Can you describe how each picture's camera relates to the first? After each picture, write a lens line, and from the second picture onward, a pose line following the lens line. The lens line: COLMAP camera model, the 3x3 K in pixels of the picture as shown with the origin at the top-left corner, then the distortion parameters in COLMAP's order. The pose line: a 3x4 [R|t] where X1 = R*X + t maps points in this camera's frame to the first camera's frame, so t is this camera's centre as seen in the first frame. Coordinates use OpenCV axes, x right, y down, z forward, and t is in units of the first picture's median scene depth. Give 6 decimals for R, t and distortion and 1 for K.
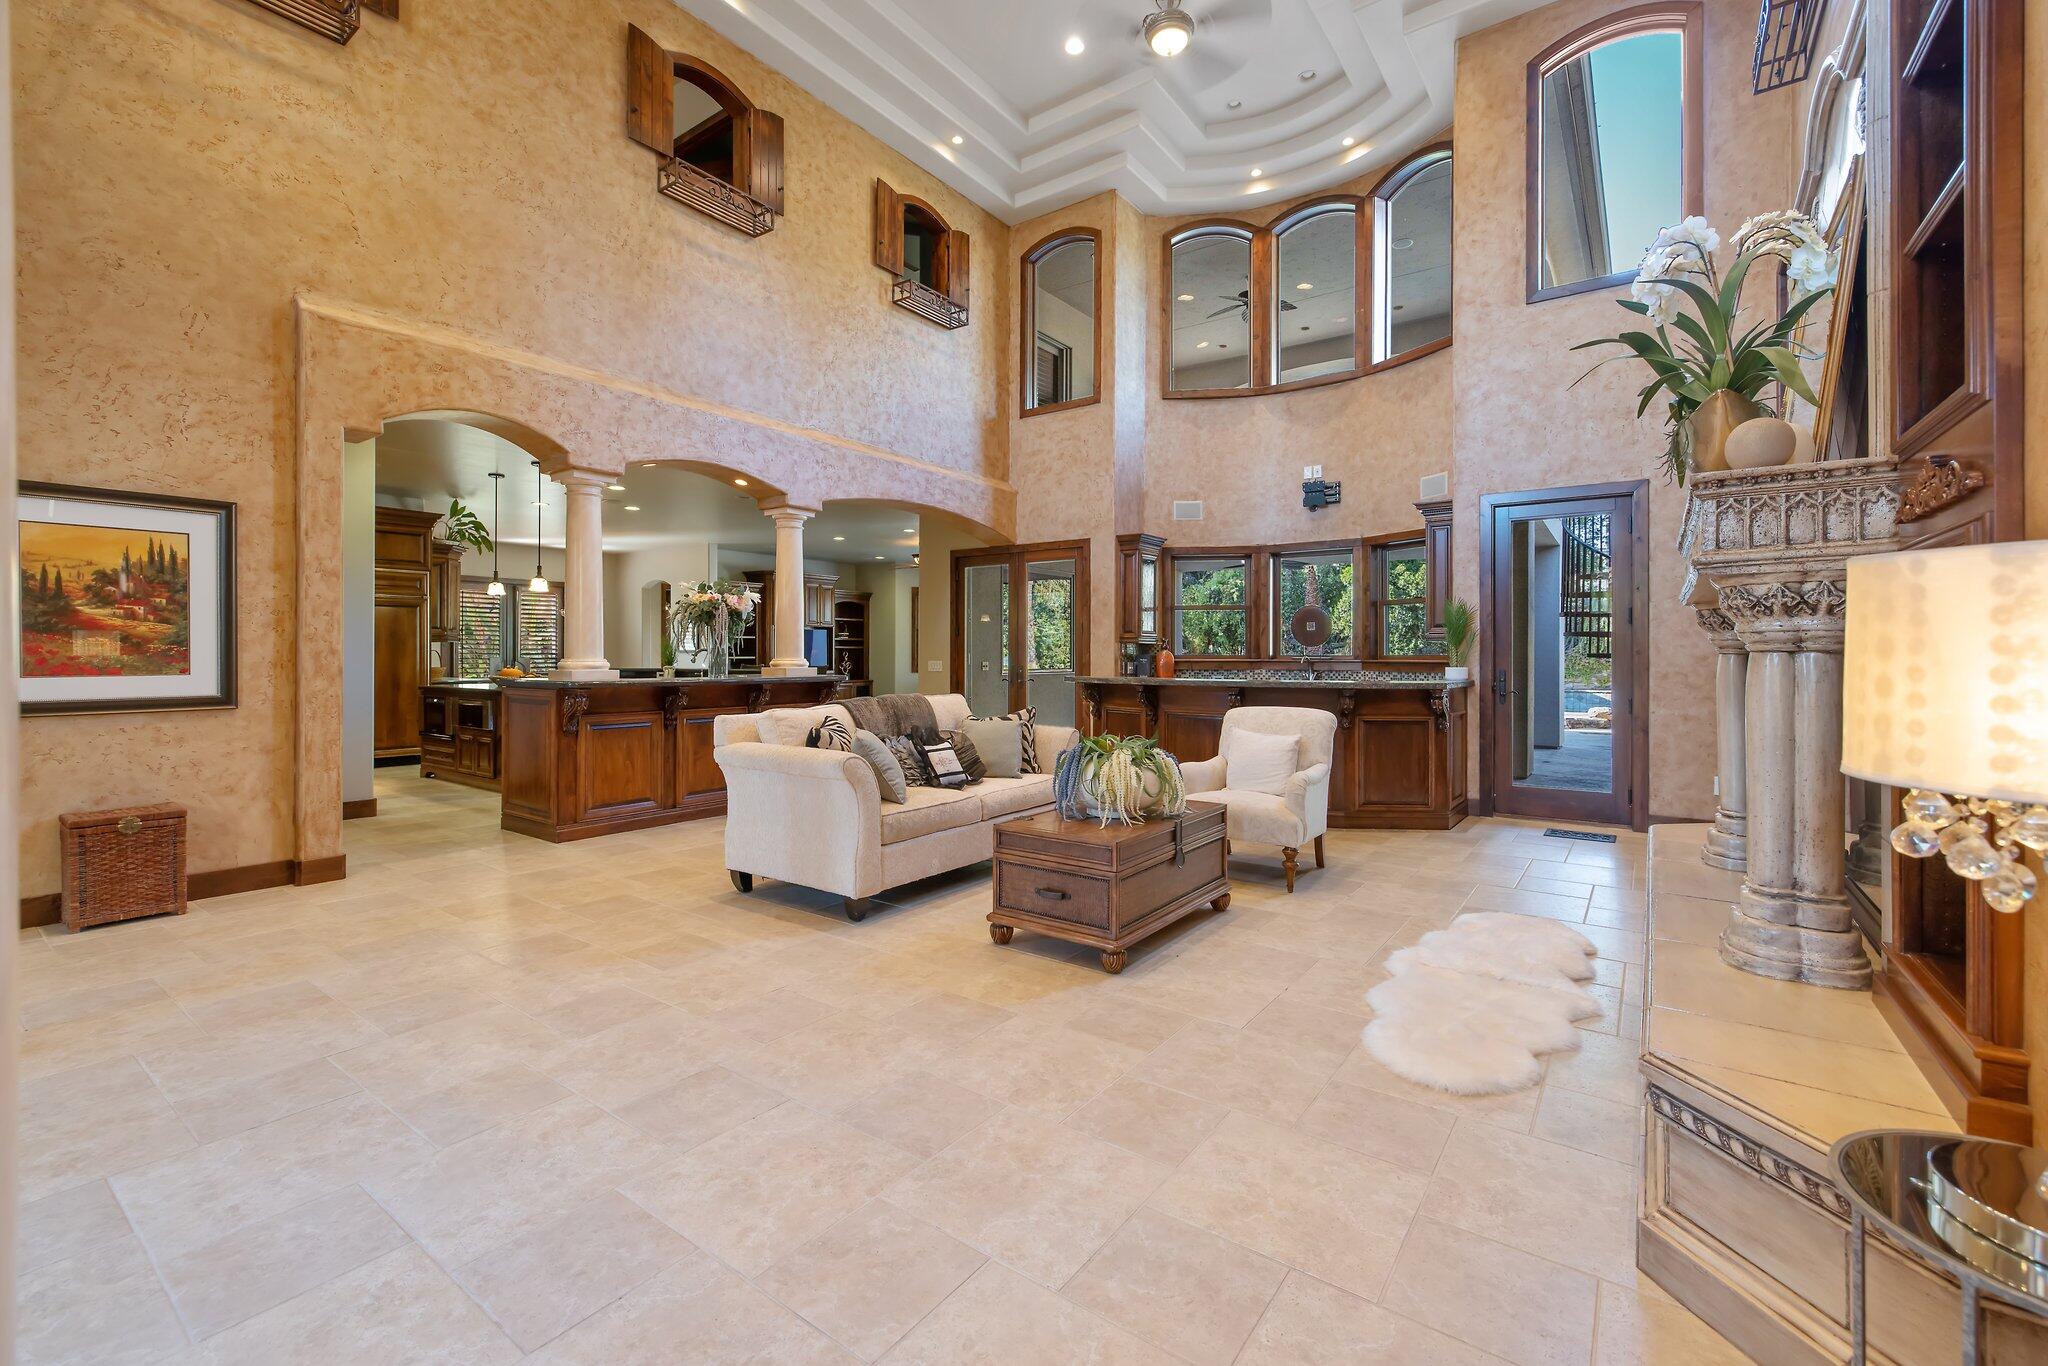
lens RADIAL K [[862.2, 0, 1026.8], [0, 862.2, 652.9], [0, 0, 1]] dist [0.010178, -0.003083]
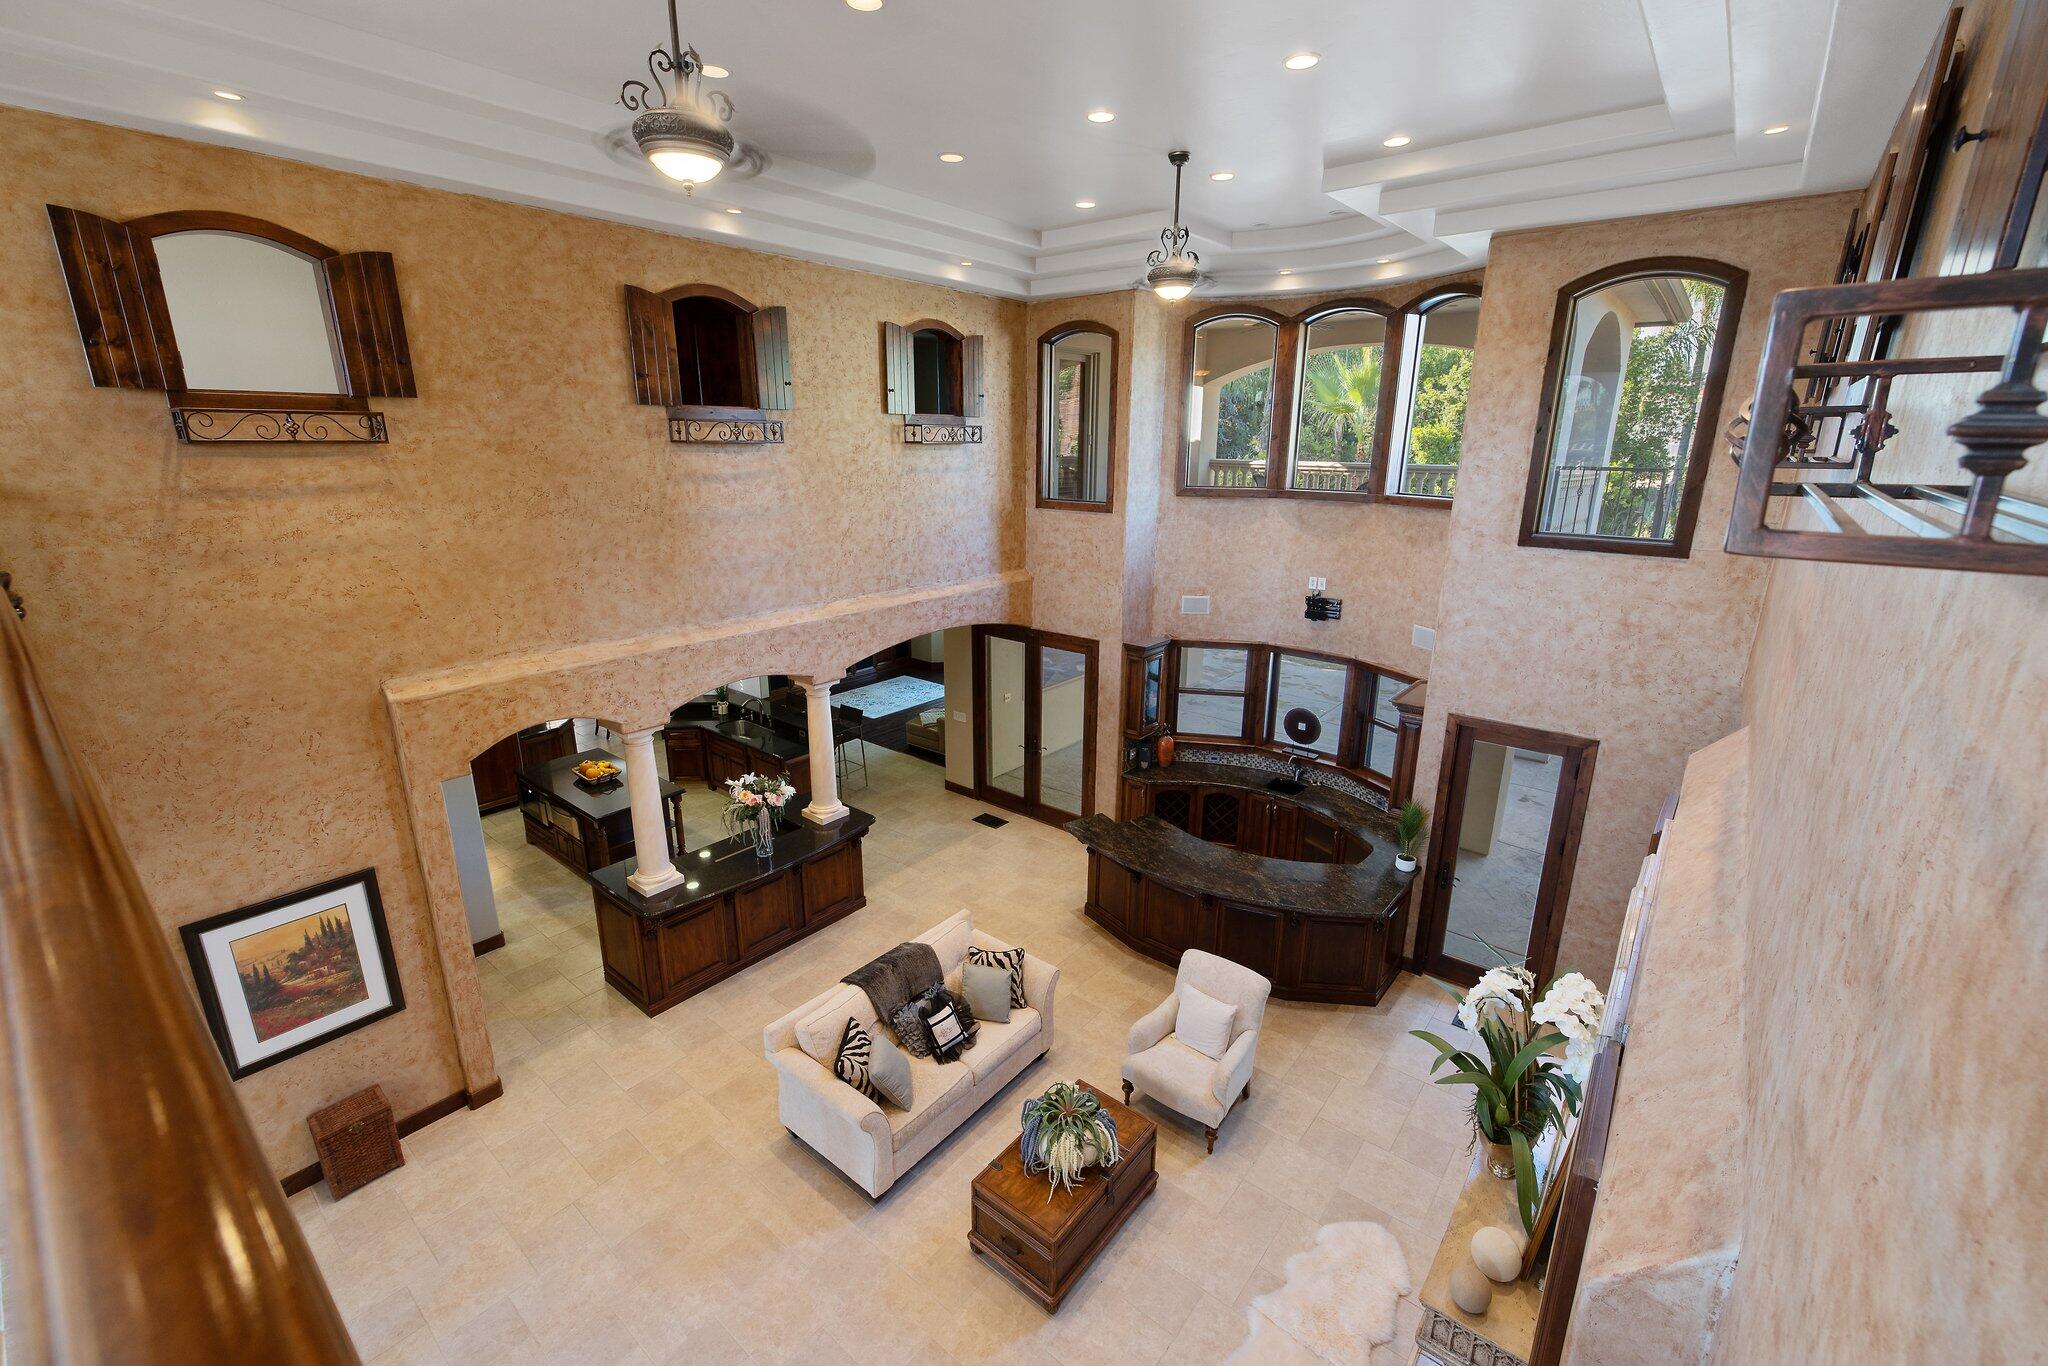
lens RADIAL K [[862.2, 0, 1028.9], [0, 862.2, 676.1], [0, 0, 1]] dist [0.010178, -0.003083]
pose [[0.998504, 0.018816, -0.051332, 0.051635], [-0.004115, 0.962113, 0.272619, -0.459305], [0.054517, -0.272000, 0.960752, -0.041078]]
